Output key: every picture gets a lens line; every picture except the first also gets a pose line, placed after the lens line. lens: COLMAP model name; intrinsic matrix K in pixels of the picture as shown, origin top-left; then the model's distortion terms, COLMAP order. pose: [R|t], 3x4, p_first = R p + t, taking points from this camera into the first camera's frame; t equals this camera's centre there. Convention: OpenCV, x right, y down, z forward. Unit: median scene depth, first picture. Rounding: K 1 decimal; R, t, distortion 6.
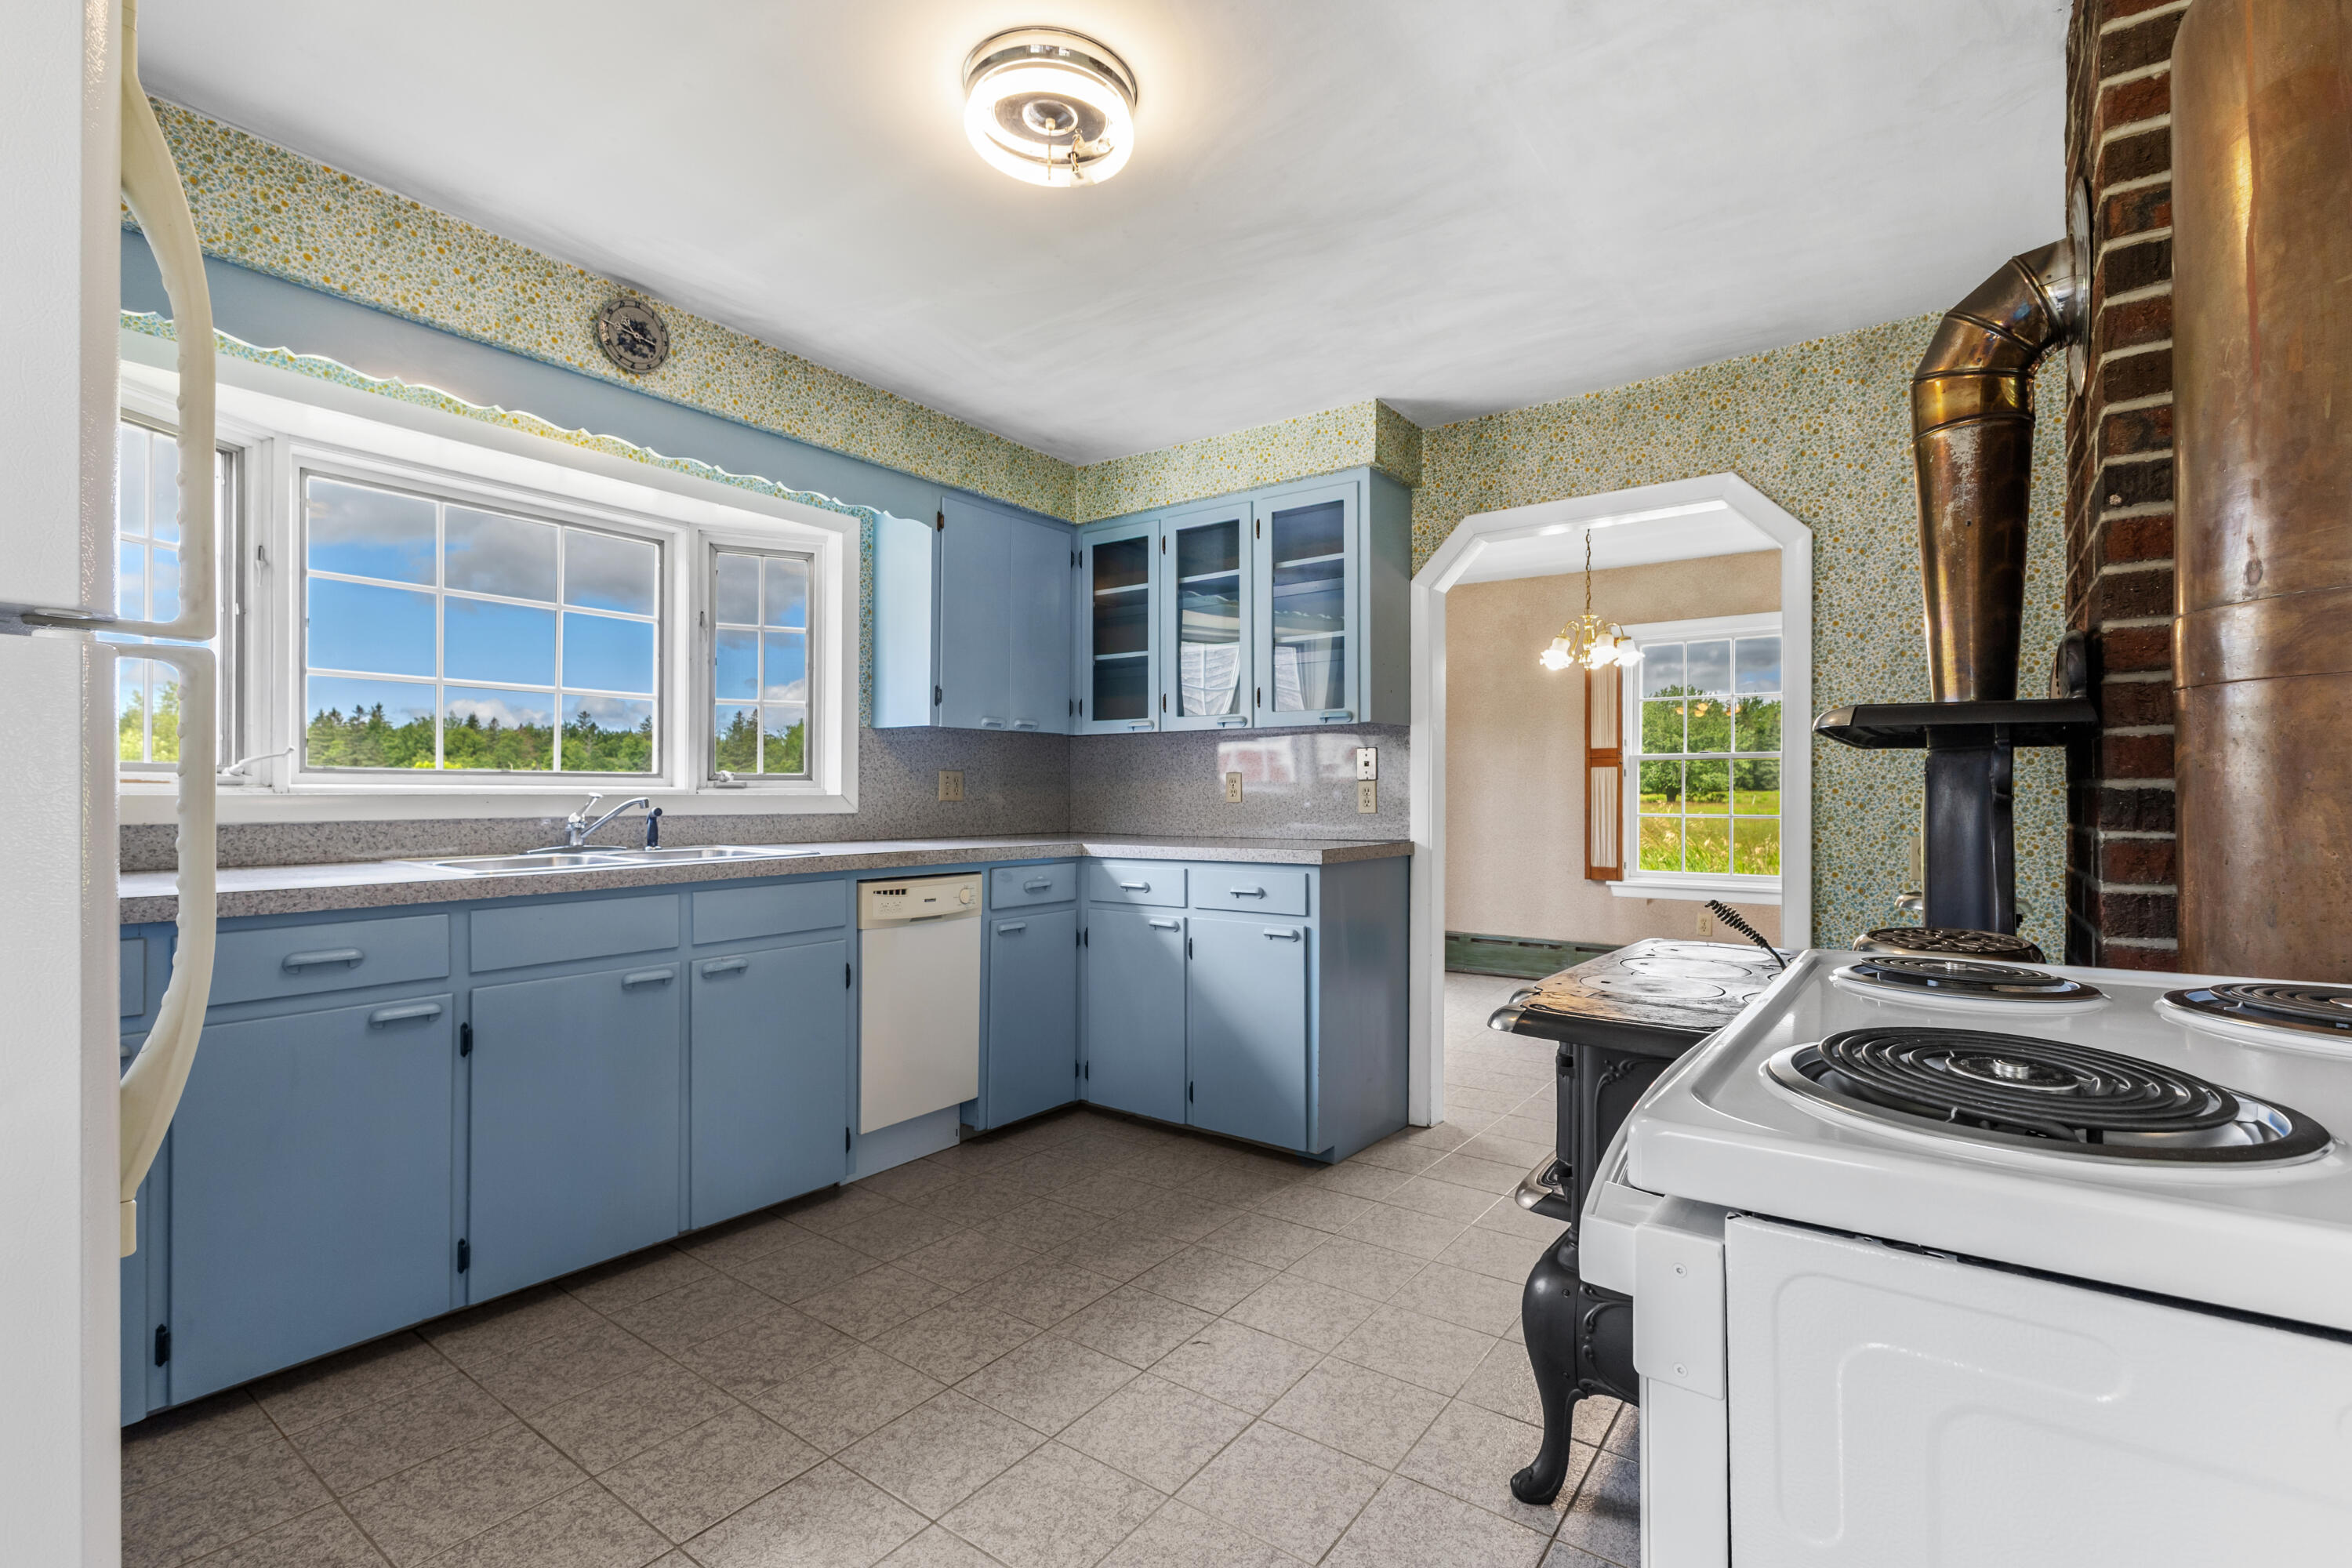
lens RADIAL K [[1030.4, 0, 1176.0], [0, 1030.4, 784.0], [0, 0, 1]] dist [0.001117, 0.000145]
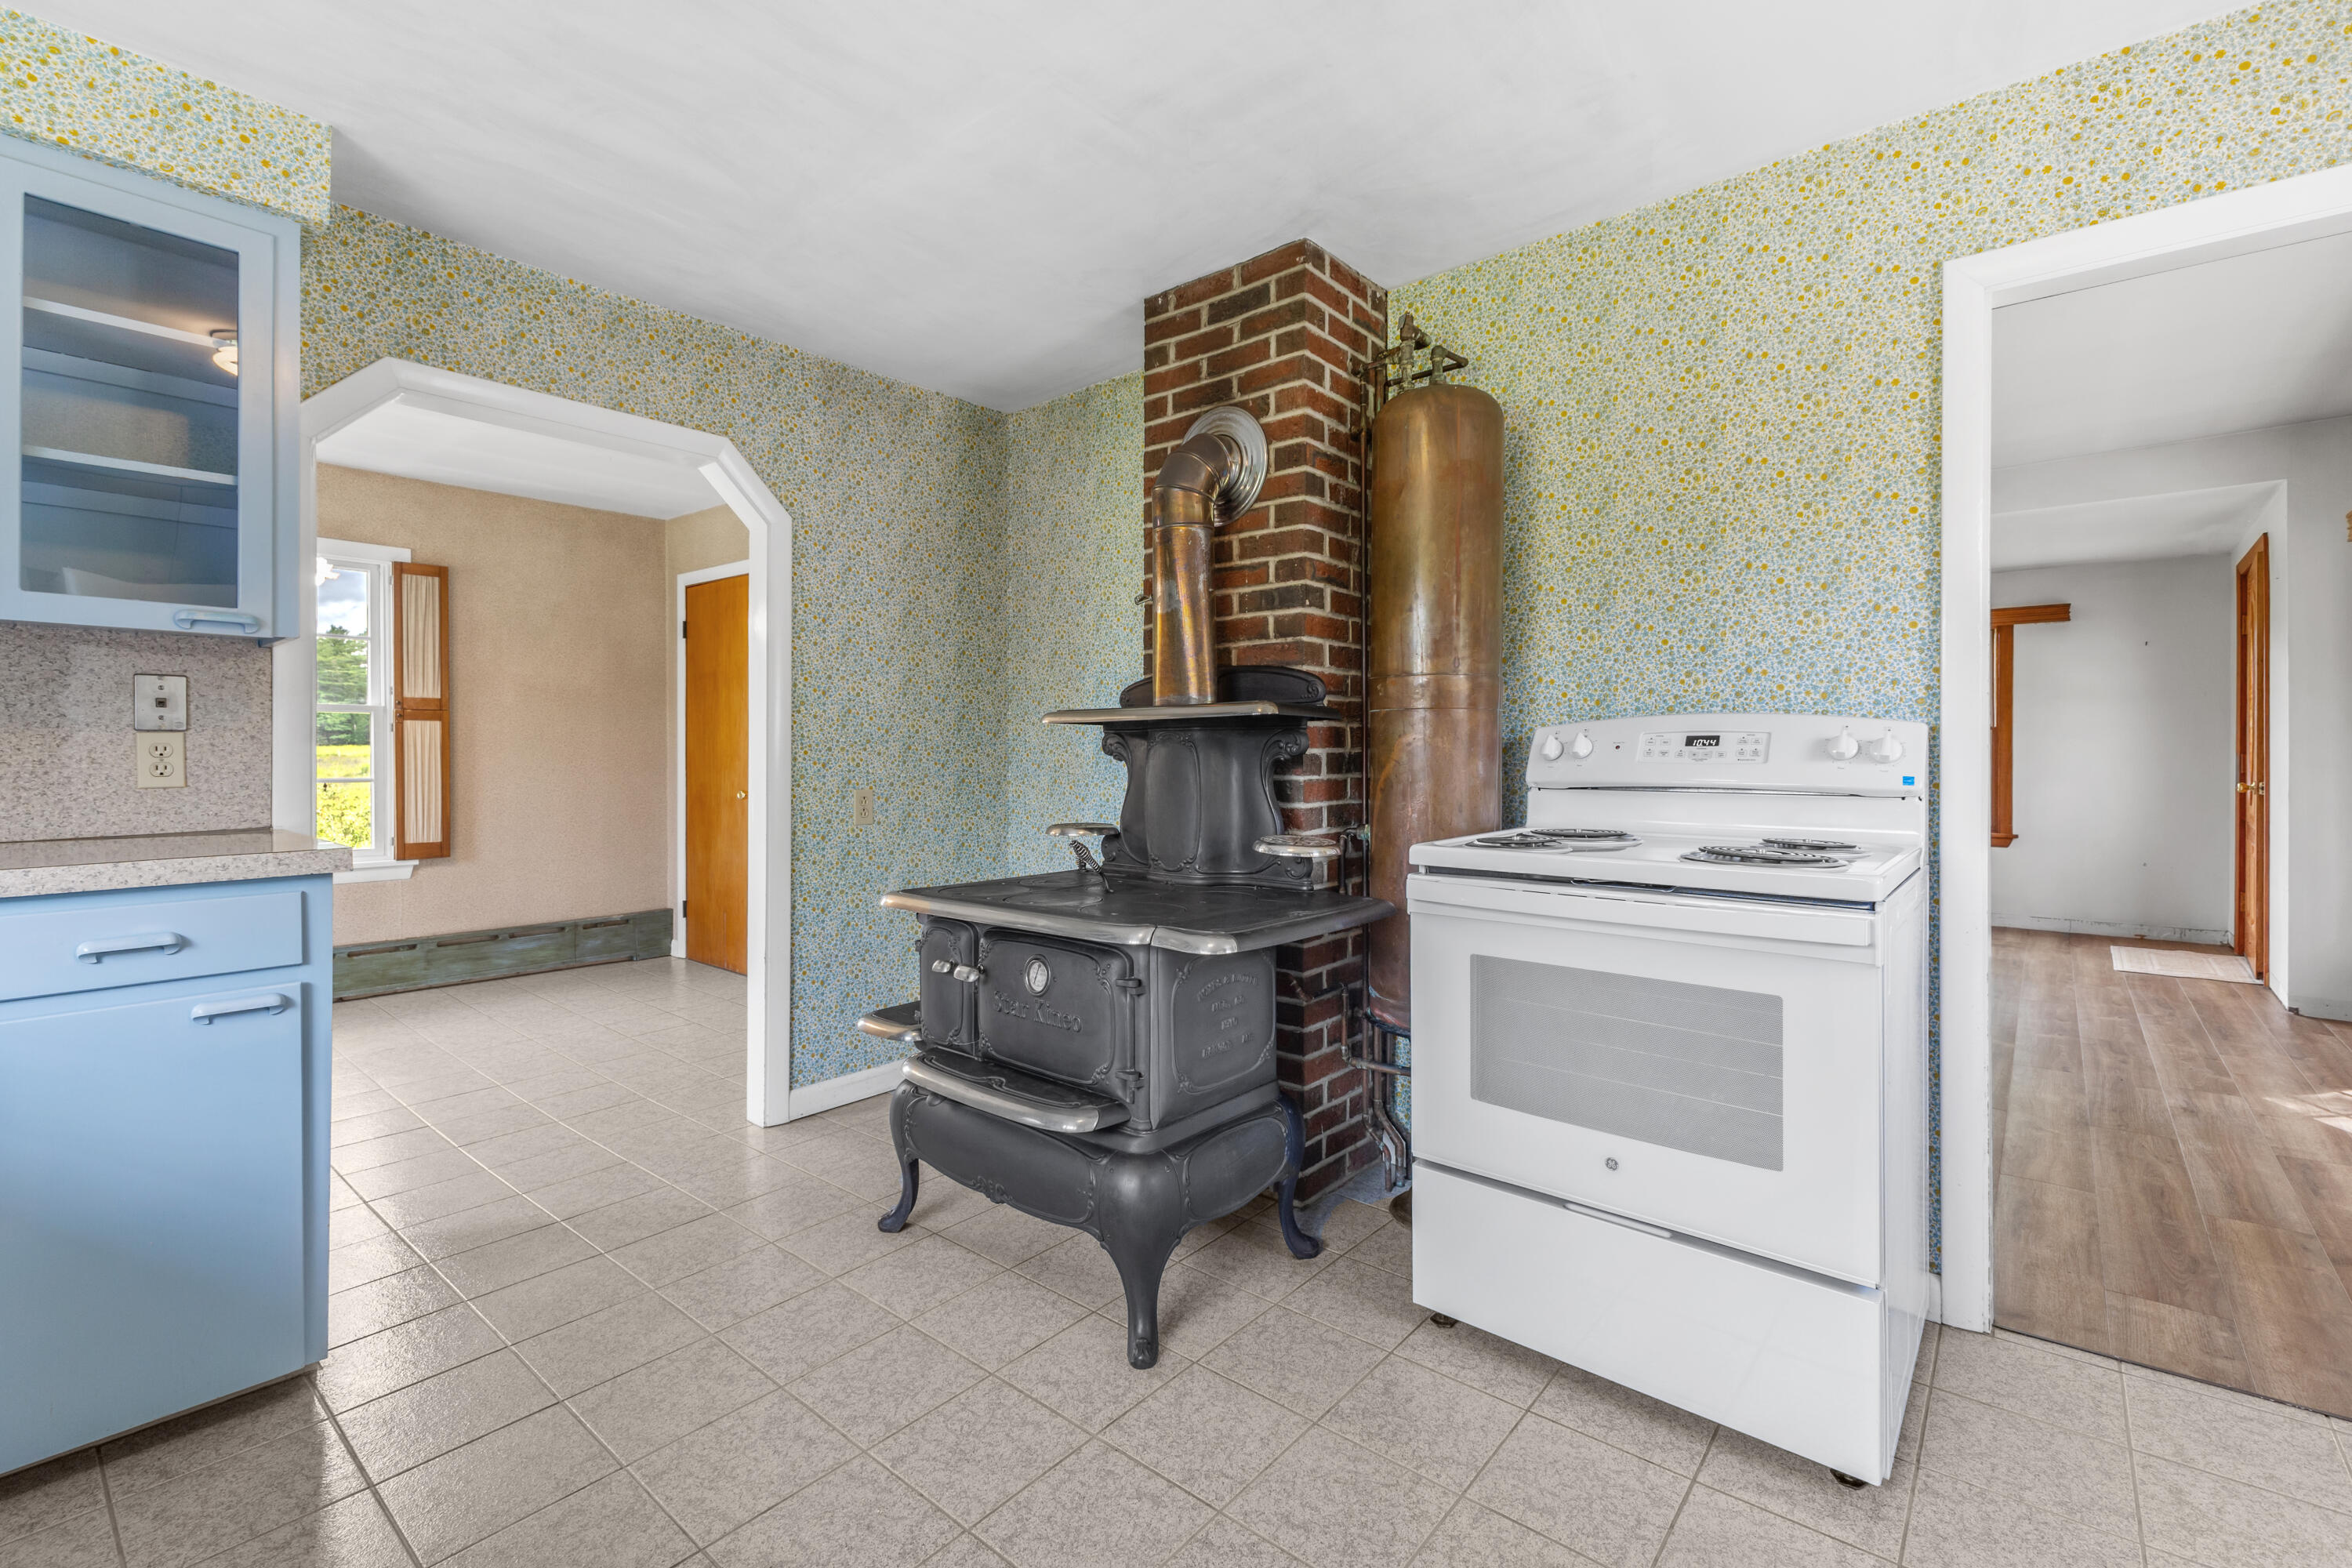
lens RADIAL K [[1033.1, 0, 1177.1], [0, 1033.1, 750.6], [0, 0, 1]] dist [0.001472, 0.000201]
pose [[0.054800, 0.003833, 0.998490, -0.431129], [-0.011624, 0.999927, -0.003201, 0.003150], [-0.998430, -0.011431, 0.054841, 0.474891]]
